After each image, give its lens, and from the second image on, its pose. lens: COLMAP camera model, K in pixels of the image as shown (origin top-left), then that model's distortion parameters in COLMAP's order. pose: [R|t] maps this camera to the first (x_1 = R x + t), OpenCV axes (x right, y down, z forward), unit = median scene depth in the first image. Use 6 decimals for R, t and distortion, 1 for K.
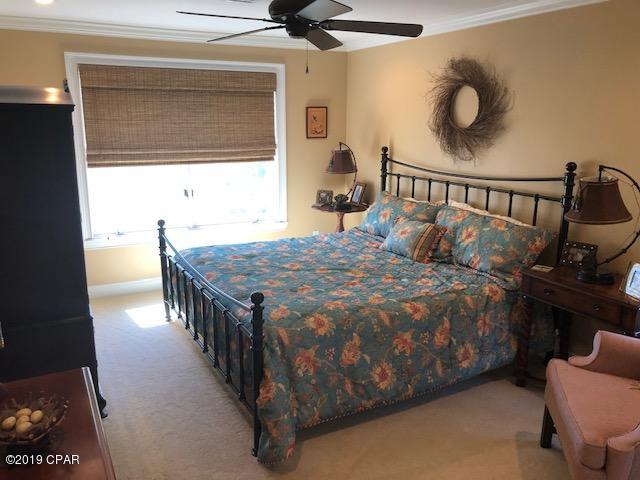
lens RADIAL K [[531.6, 0, 320.0], [0, 531.6, 240.0], [0, 0, 1]] dist [0.046129, -0.056376]
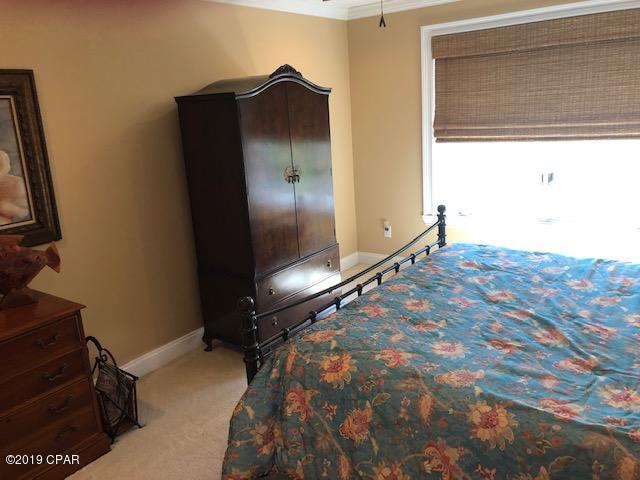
lens RADIAL K [[531.6, 0, 320.0], [0, 531.6, 240.0], [0, 0, 1]] dist [0.046129, -0.056376]
pose [[0.421730, 0.199445, -0.884514, 0.453512], [-0.137538, 0.978292, 0.155013, -0.098287], [0.896230, 0.056281, 0.440006, 0.458766]]
